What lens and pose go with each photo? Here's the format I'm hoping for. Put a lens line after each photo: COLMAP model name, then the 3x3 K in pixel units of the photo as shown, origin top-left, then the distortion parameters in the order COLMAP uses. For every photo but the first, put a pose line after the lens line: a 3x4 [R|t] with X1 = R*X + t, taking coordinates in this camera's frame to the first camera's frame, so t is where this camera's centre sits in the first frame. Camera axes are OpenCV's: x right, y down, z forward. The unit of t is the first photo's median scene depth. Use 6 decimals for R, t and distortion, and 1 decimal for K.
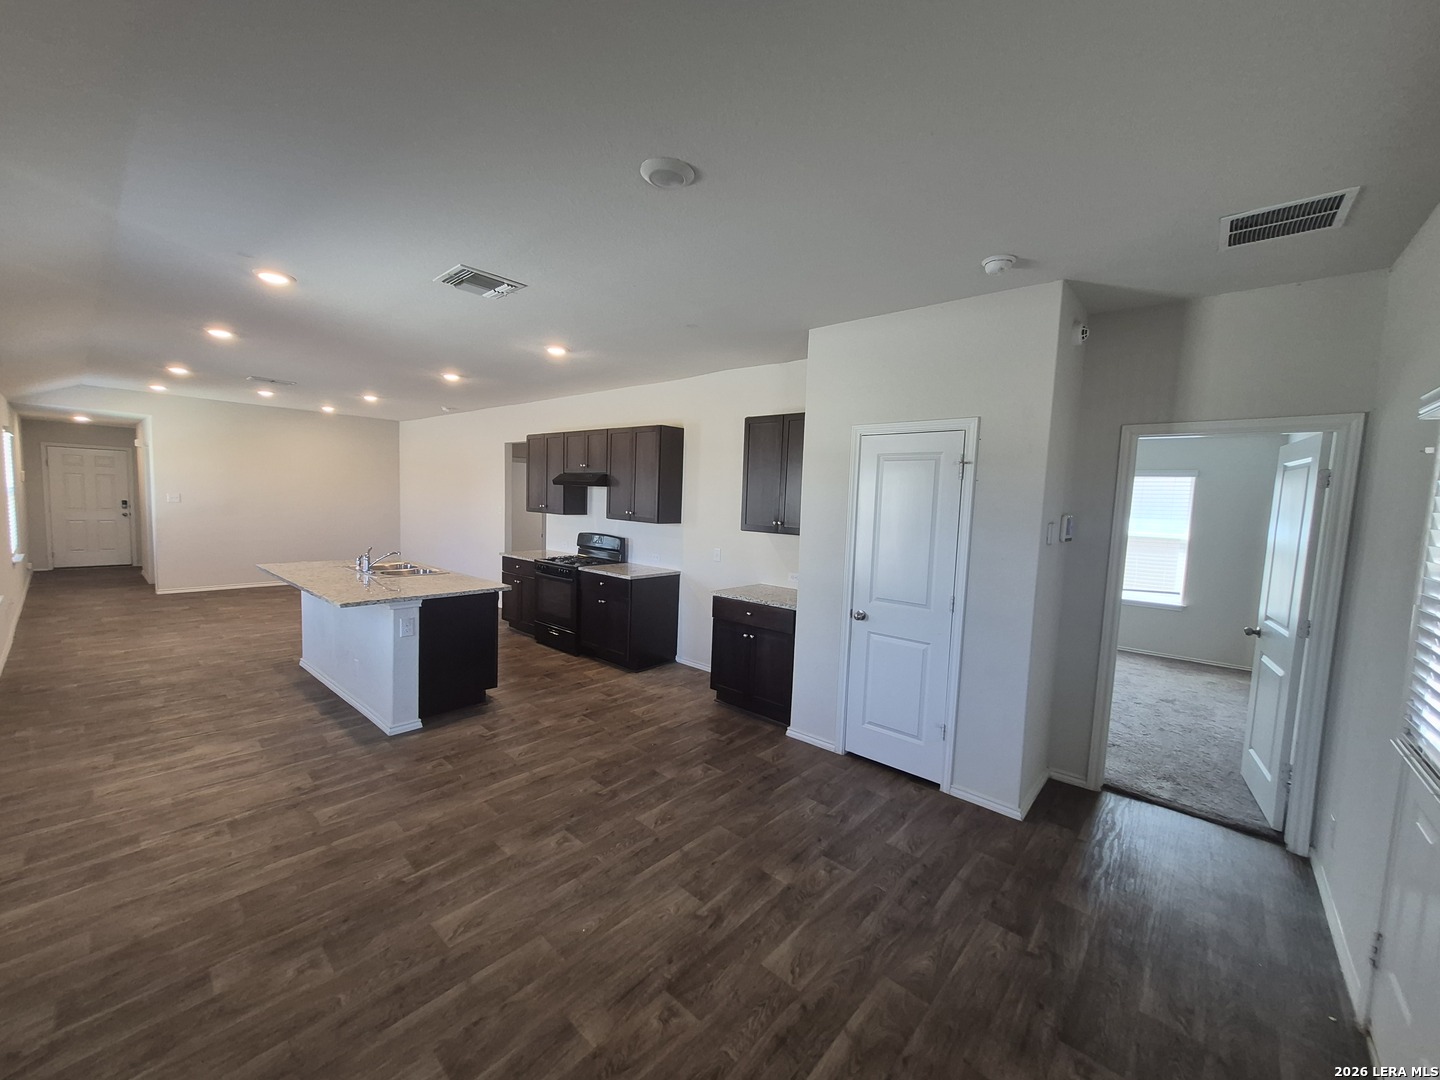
lens RADIAL K [[568.4, 0, 708.3], [0, 568.4, 544.7], [0, 0, 1]] dist [0.005943, -0.000925]
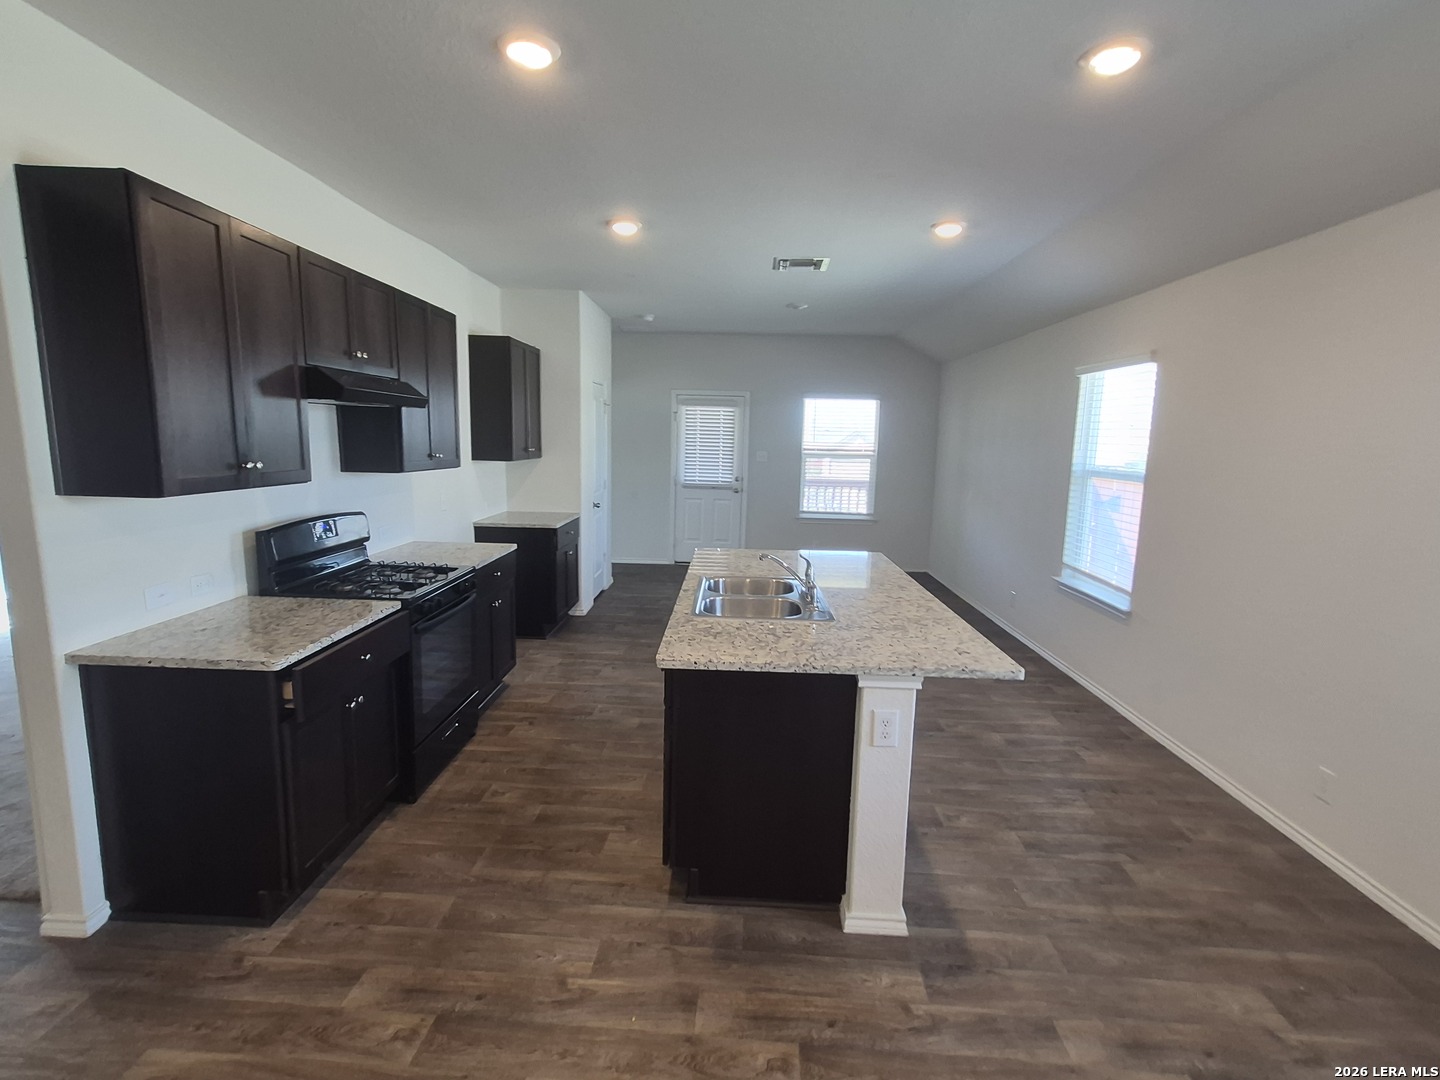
lens RADIAL K [[716.8, 0, 706.4], [0, 716.8, 549.6], [0, 0, 1]] dist [0.013580, 0.000131]
pose [[-0.631409, -0.175303, 0.755375, -0.850557], [0.015446, 0.971075, 0.238273, -0.128812], [-0.775296, 0.162115, -0.610438, 1.212922]]
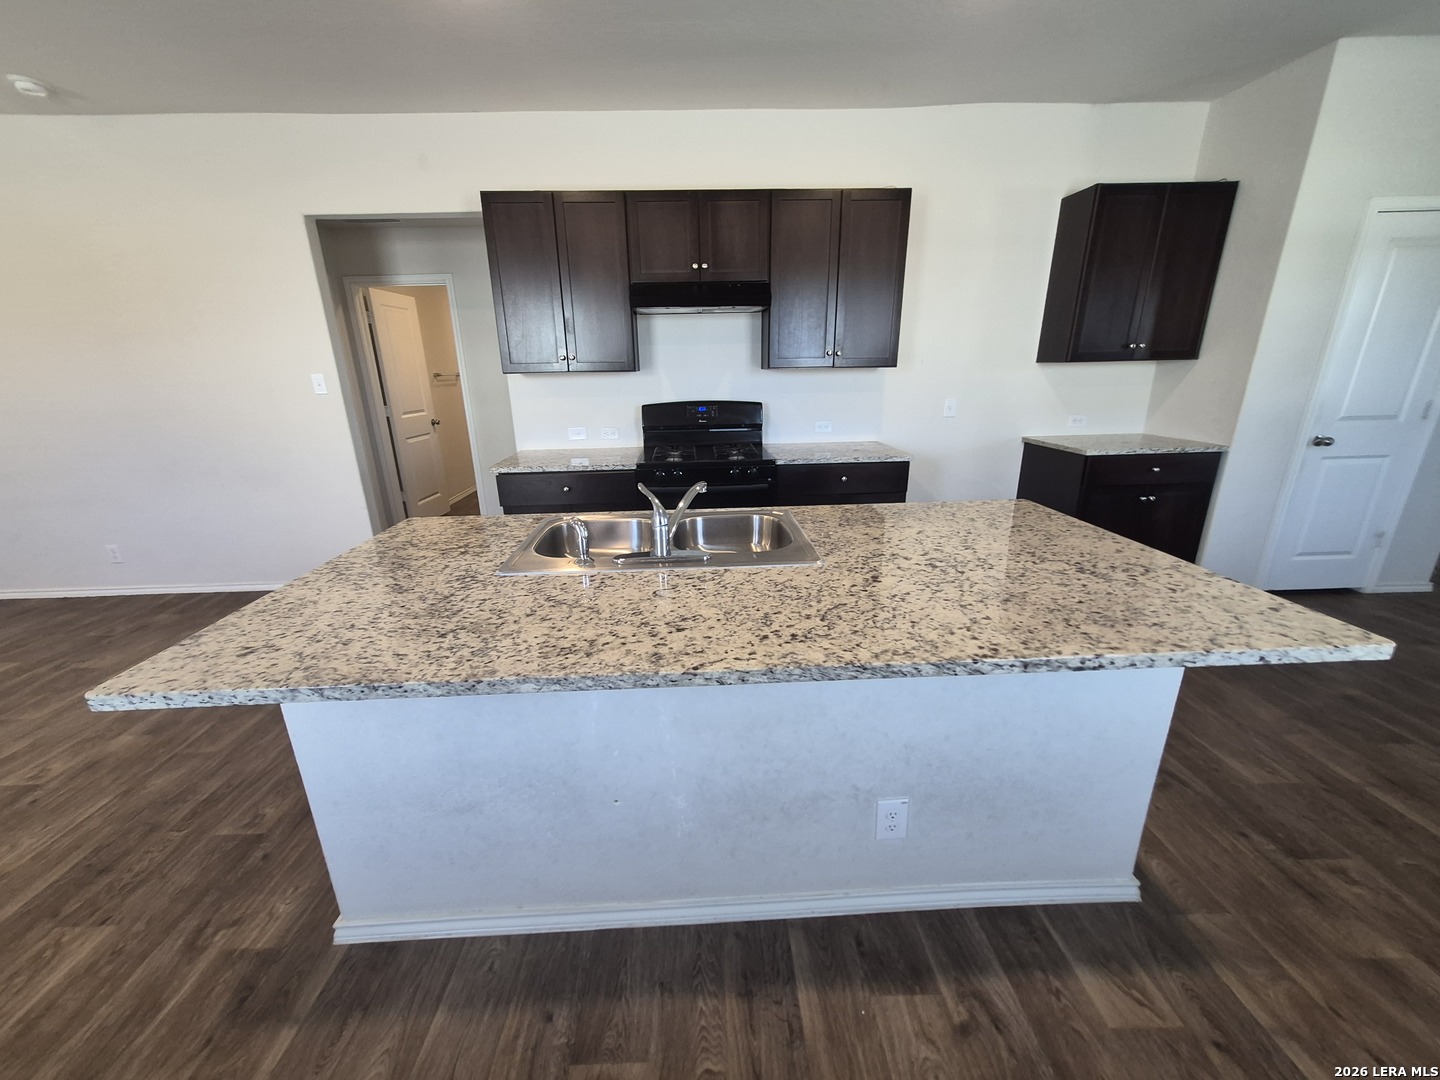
lens RADIAL K [[562.3, 0, 712.1], [0, 562.3, 549.0], [0, 0, 1]] dist [0.004489, -0.000565]
pose [[0.716170, -0.266958, 0.644852, -0.643579], [0.105214, 0.954692, 0.278377, -0.036757], [-0.689950, -0.131518, 0.711809, 0.628874]]
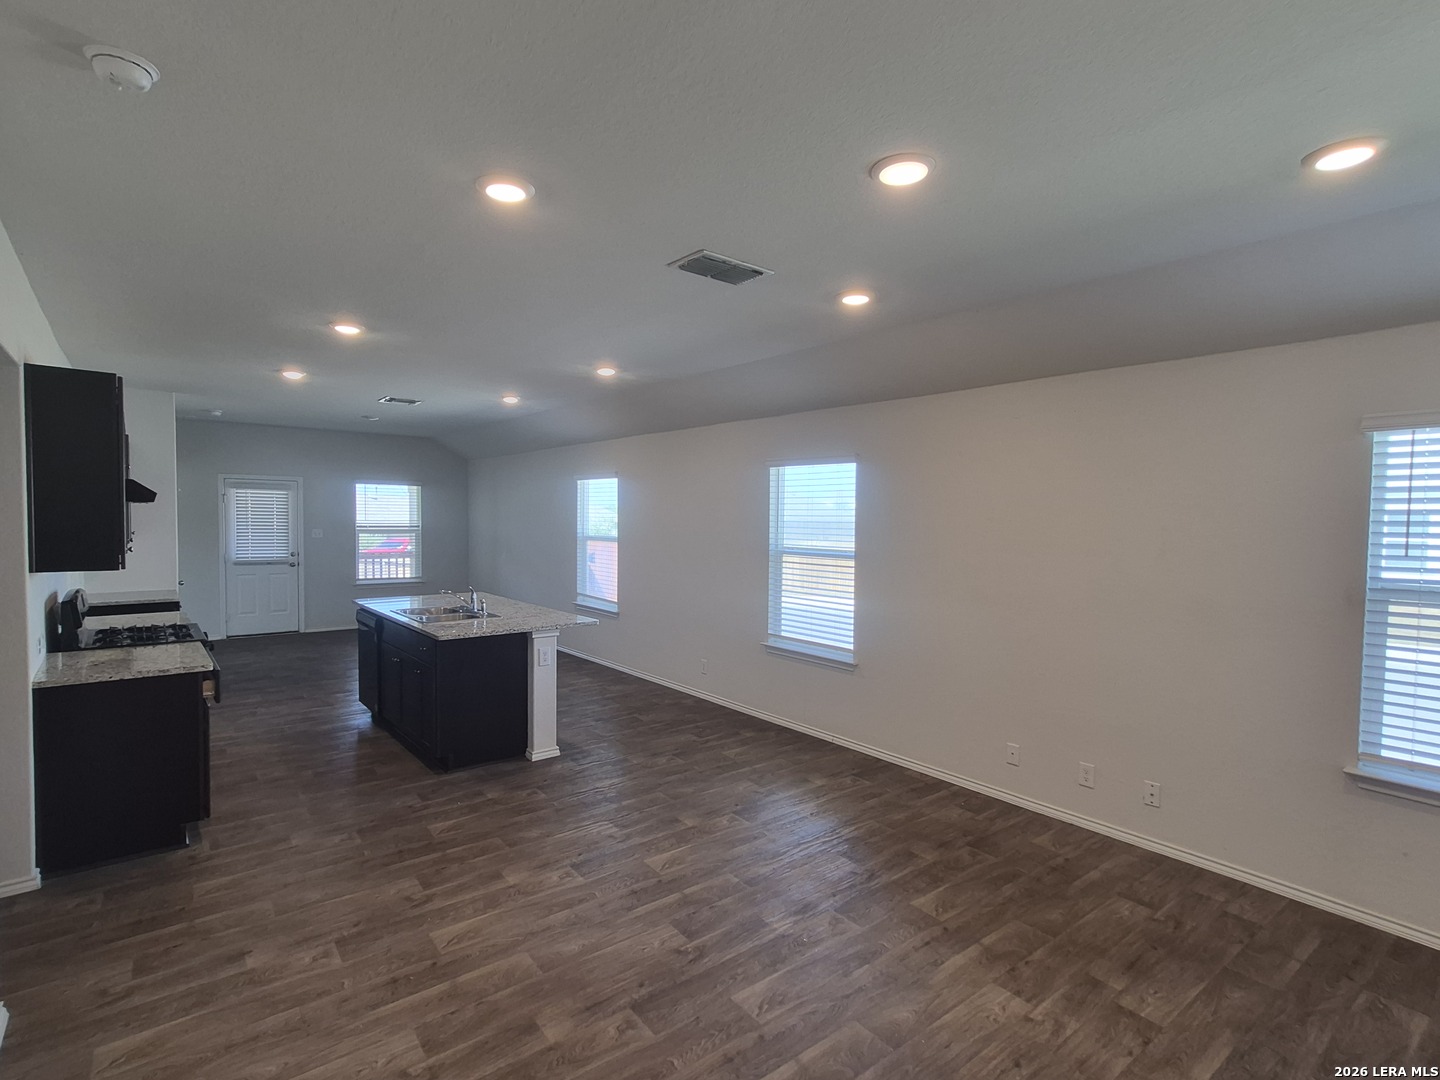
lens RADIAL K [[709.6, 0, 720.0], [0, 709.6, 540.0], [0, 0, 1]] dist [0.007364, 0.000224]
pose [[-0.987437, -0.057469, 0.147192, -0.952917], [-0.040133, 0.992184, 0.118154, -0.182060], [-0.152832, 0.110762, -0.982026, 1.697342]]
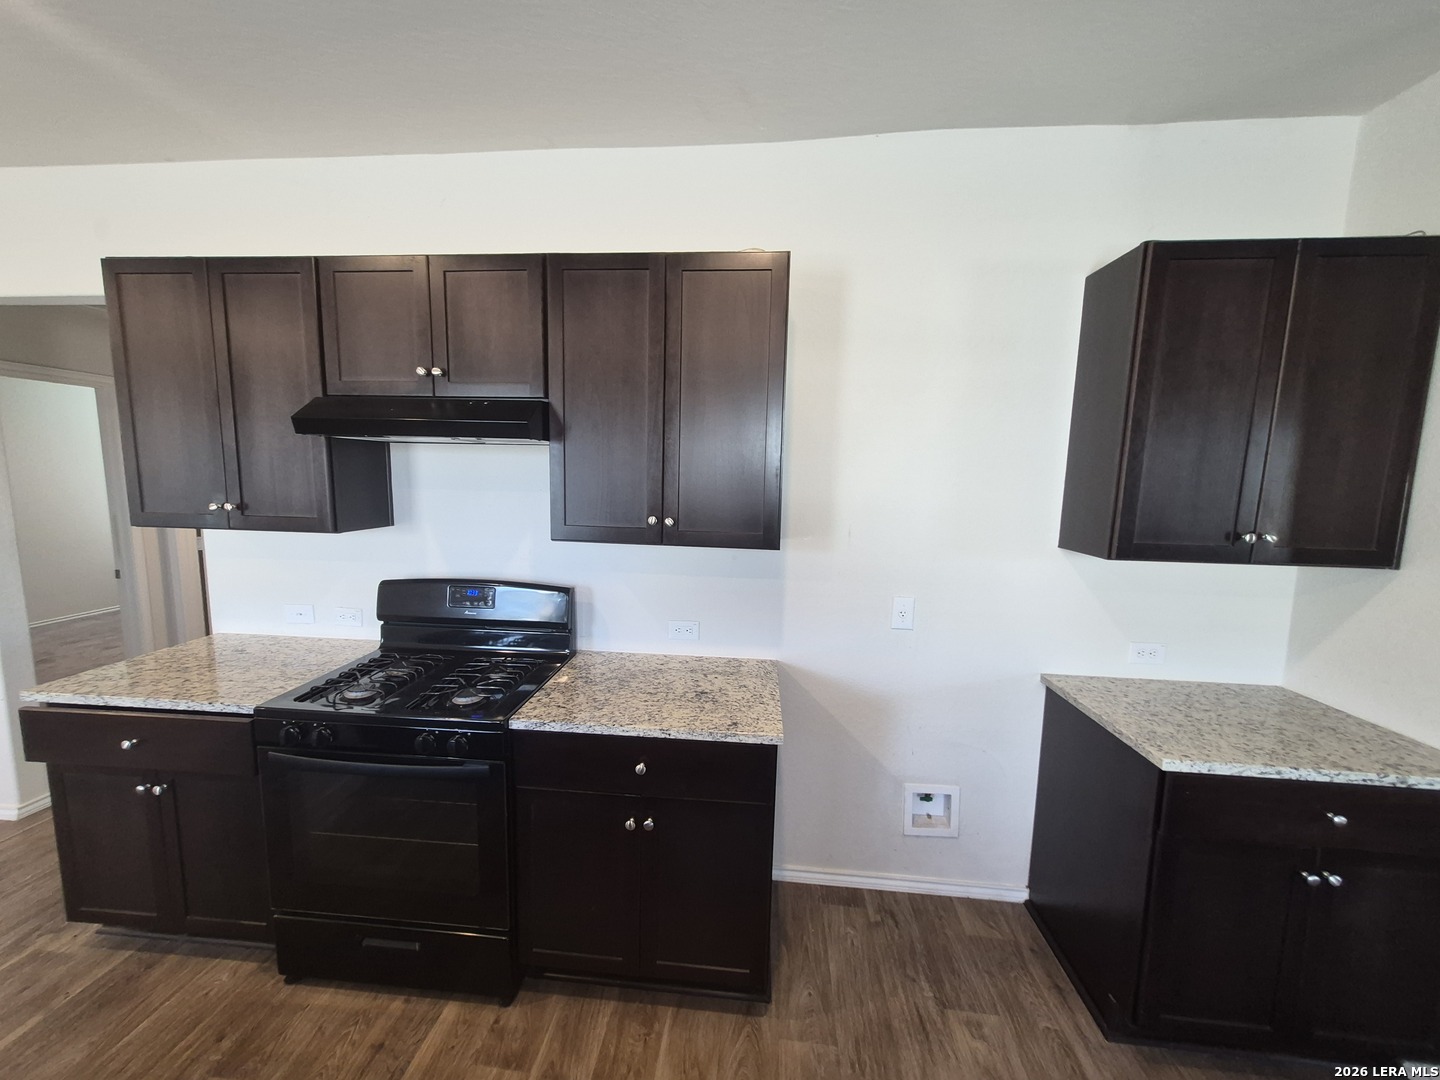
lens RADIAL K [[552.4, 0, 715.0], [0, 552.4, 547.4], [0, 0, 1]] dist [0.001019, 0.000024]
pose [[0.804540, -0.095681, 0.586140, -0.294576], [0.058339, 0.994896, 0.082330, -0.064179], [-0.591026, -0.032043, 0.806016, 0.703256]]
